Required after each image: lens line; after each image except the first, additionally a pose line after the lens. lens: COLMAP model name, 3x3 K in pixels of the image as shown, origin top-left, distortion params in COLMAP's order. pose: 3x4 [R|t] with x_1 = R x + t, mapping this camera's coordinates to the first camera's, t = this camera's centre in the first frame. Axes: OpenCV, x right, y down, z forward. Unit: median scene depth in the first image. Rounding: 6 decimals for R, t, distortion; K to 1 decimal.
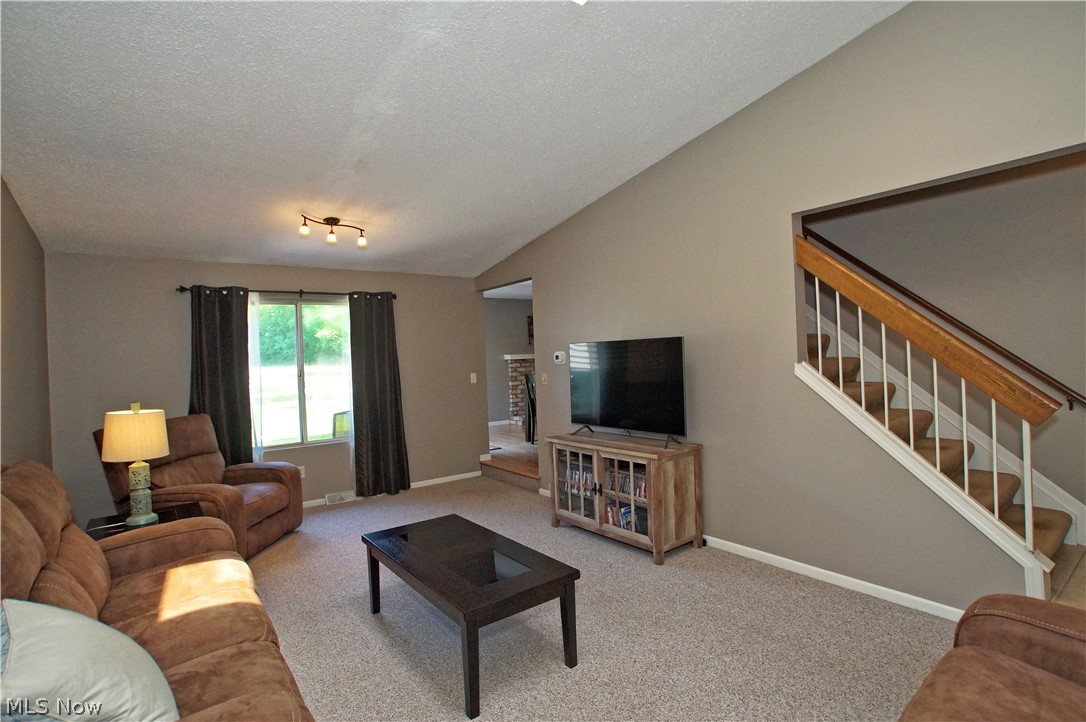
lens RADIAL K [[529.0, 0, 545.9], [0, 529.0, 359.8], [0, 0, 1]] dist [-0.072939, 0.037141]
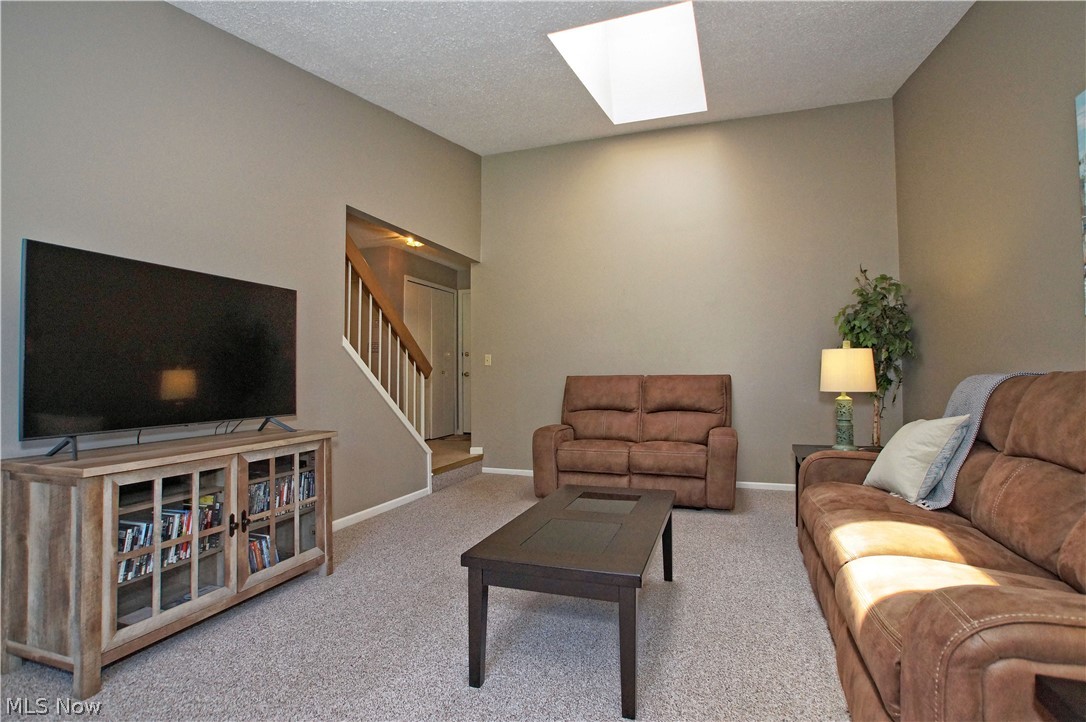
lens RADIAL K [[529.0, 0, 545.9], [0, 529.0, 359.8], [0, 0, 1]] dist [-0.072939, 0.037141]
pose [[-0.550145, 0.066080, 0.832450, -0.627851], [0.034503, 0.997812, -0.056404, 0.124366], [-0.834356, -0.002308, -0.551221, 1.146726]]
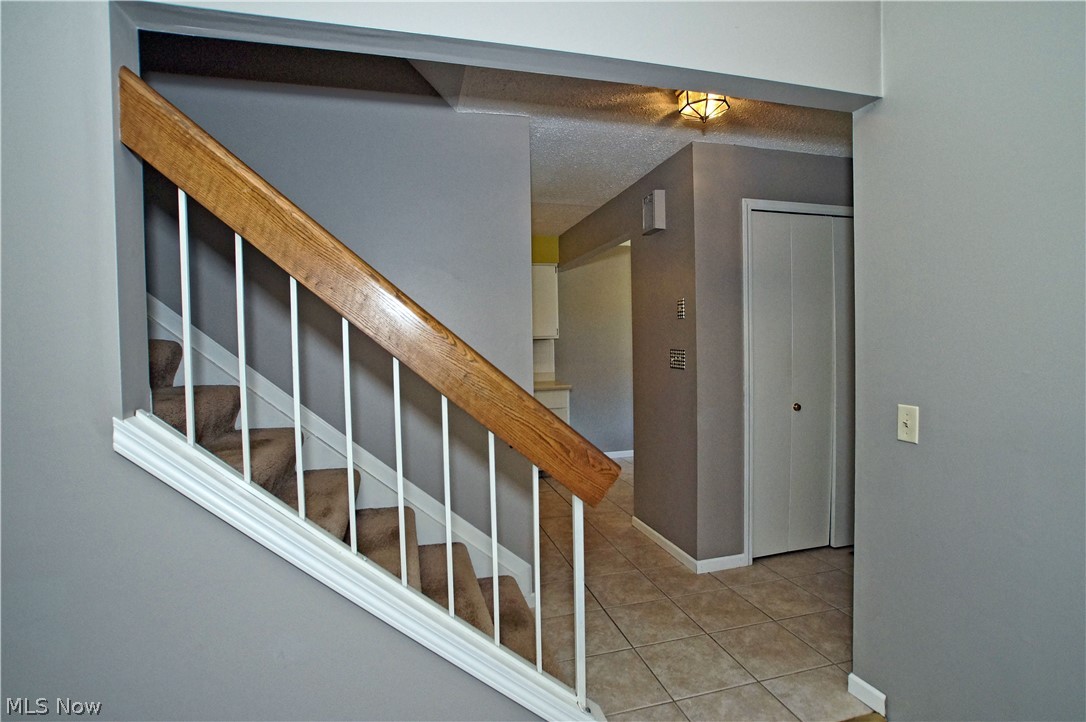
lens RADIAL K [[529.0, 0, 545.9], [0, 529.0, 359.8], [0, 0, 1]] dist [-0.072939, 0.037141]
pose [[0.376475, 0.007270, 0.926398, 0.242518], [0.010146, 0.999877, -0.011970, -0.024131], [-0.926371, 0.013905, 0.376354, 0.543987]]
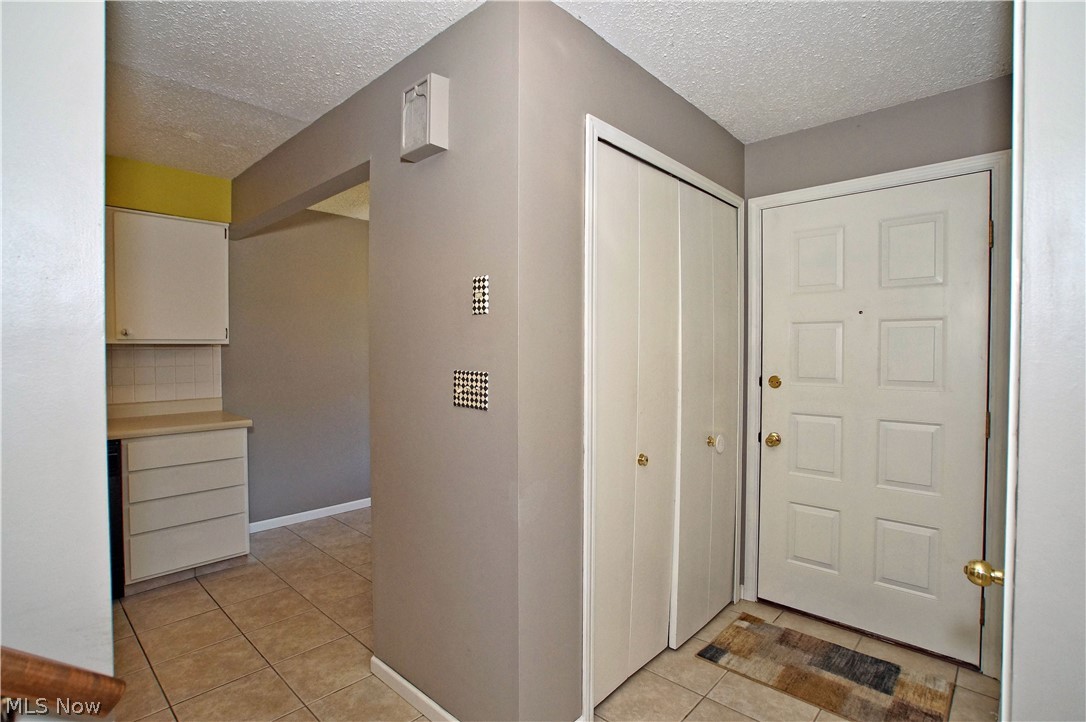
lens RADIAL K [[529.0, 0, 545.9], [0, 529.0, 359.8], [0, 0, 1]] dist [-0.072939, 0.037141]
pose [[-0.174060, 0.022150, 0.984486, 0.650177], [0.013936, 0.999702, -0.020028, -0.049074], [-0.984636, 0.010234, -0.174317, 0.683366]]
